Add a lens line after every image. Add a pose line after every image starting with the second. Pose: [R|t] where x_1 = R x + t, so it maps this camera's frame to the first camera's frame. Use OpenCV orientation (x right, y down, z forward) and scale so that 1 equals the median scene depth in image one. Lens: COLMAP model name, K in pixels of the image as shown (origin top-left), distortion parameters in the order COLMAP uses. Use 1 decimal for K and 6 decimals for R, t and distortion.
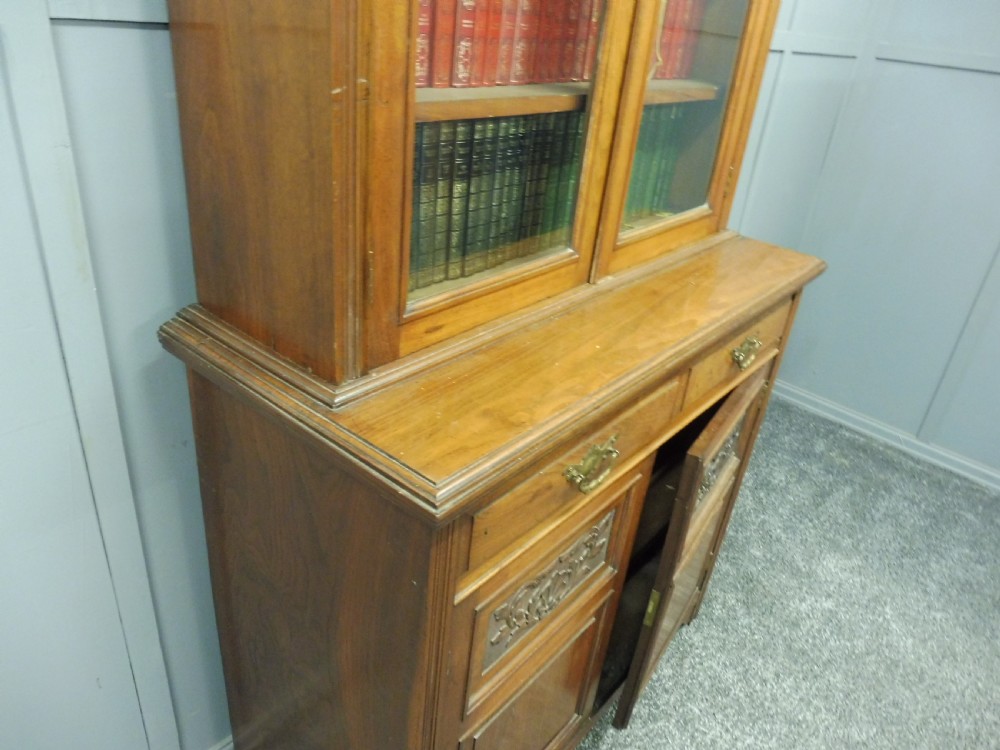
lens RADIAL K [[724.5, 0, 498.8], [0, 724.5, 387.9], [0, 0, 1]] dist [-0.057670, 0.025978]
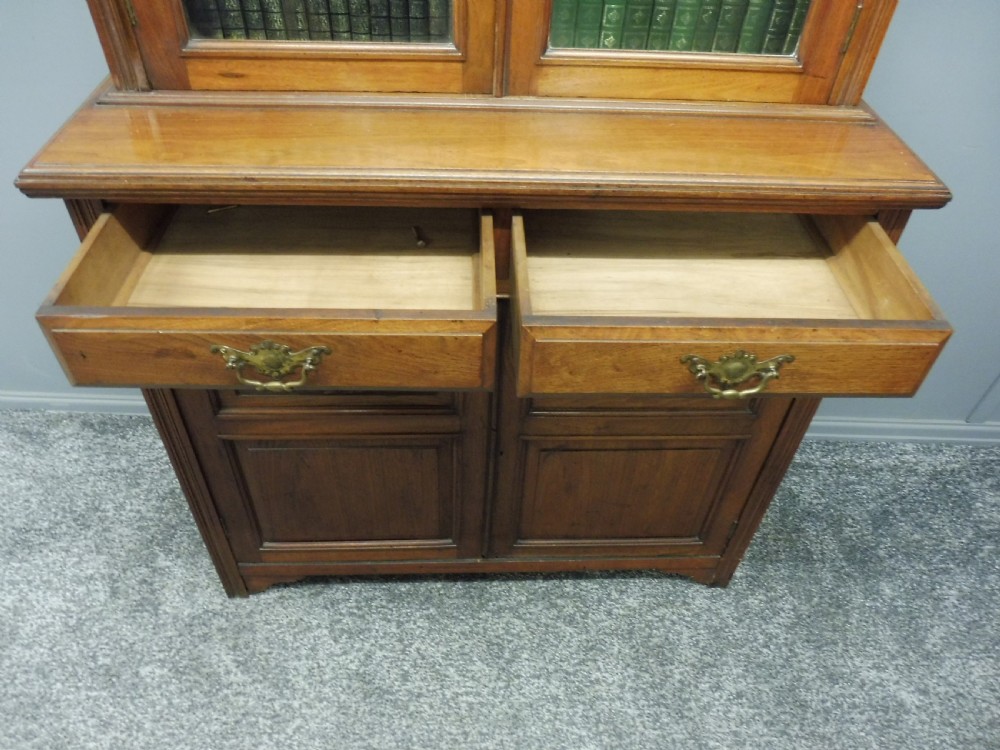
lens RADIAL K [[724.5, 0, 503.5], [0, 724.5, 378.1], [0, 0, 1]] dist [-0.057670, 0.025978]
pose [[0.673672, 0.462731, -0.576234, 0.708805], [-0.340848, 0.886378, 0.313301, -0.105577], [0.655735, -0.014653, 0.754849, 0.310010]]
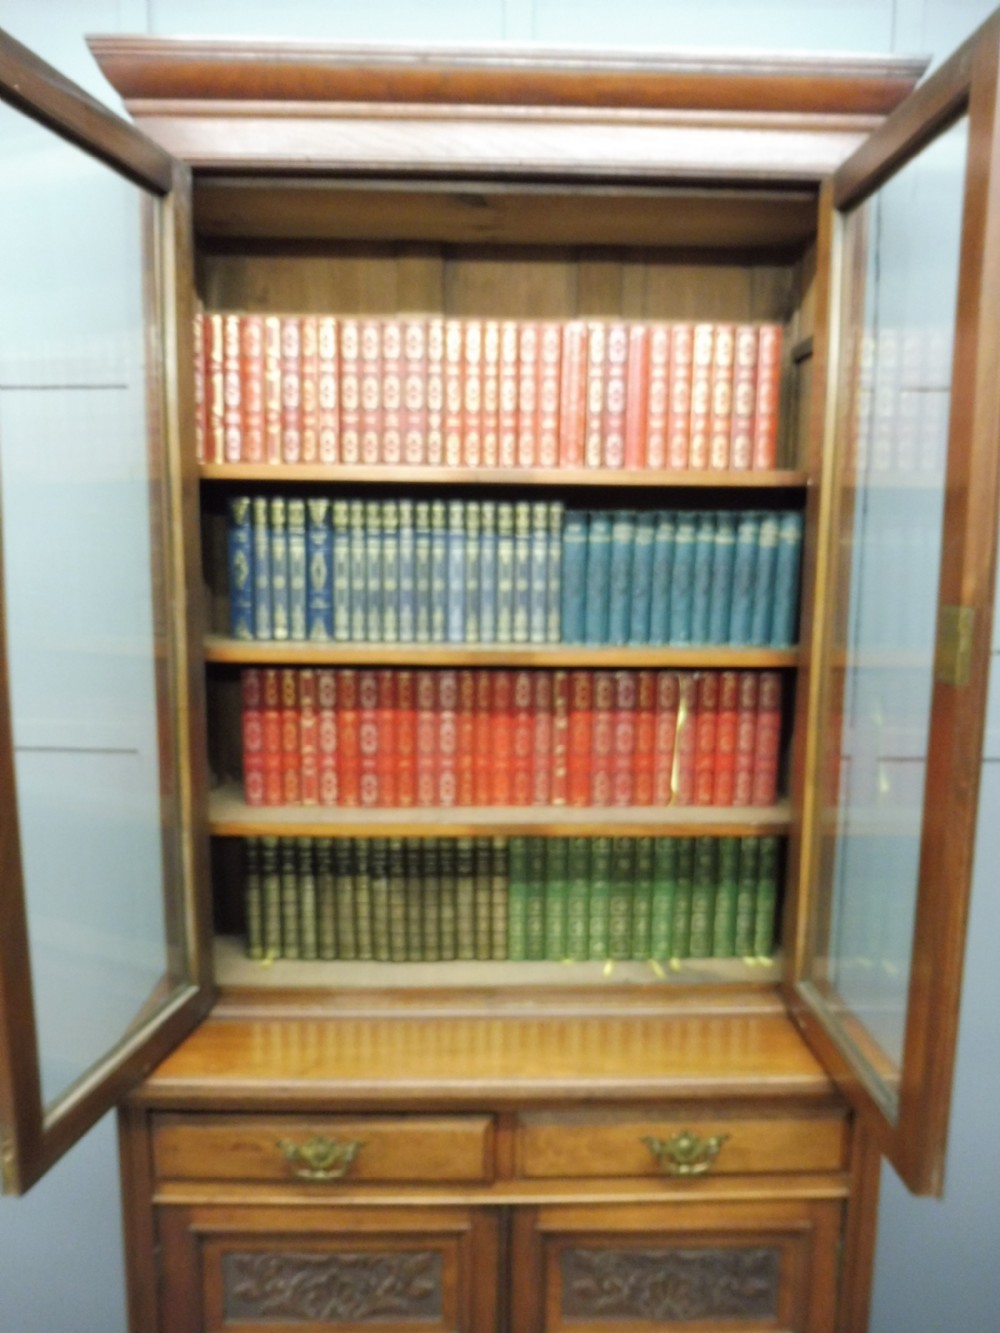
lens RADIAL K [[965.7, 0, 498.8], [0, 965.7, 670.5], [0, 0, 1]] dist [-0.057670, 0.025978]
pose [[0.658102, 0.014961, -0.752780, 0.994513], [-0.316708, 0.912552, -0.258739, -0.195831], [0.683080, 0.408688, 0.605290, 0.016204]]
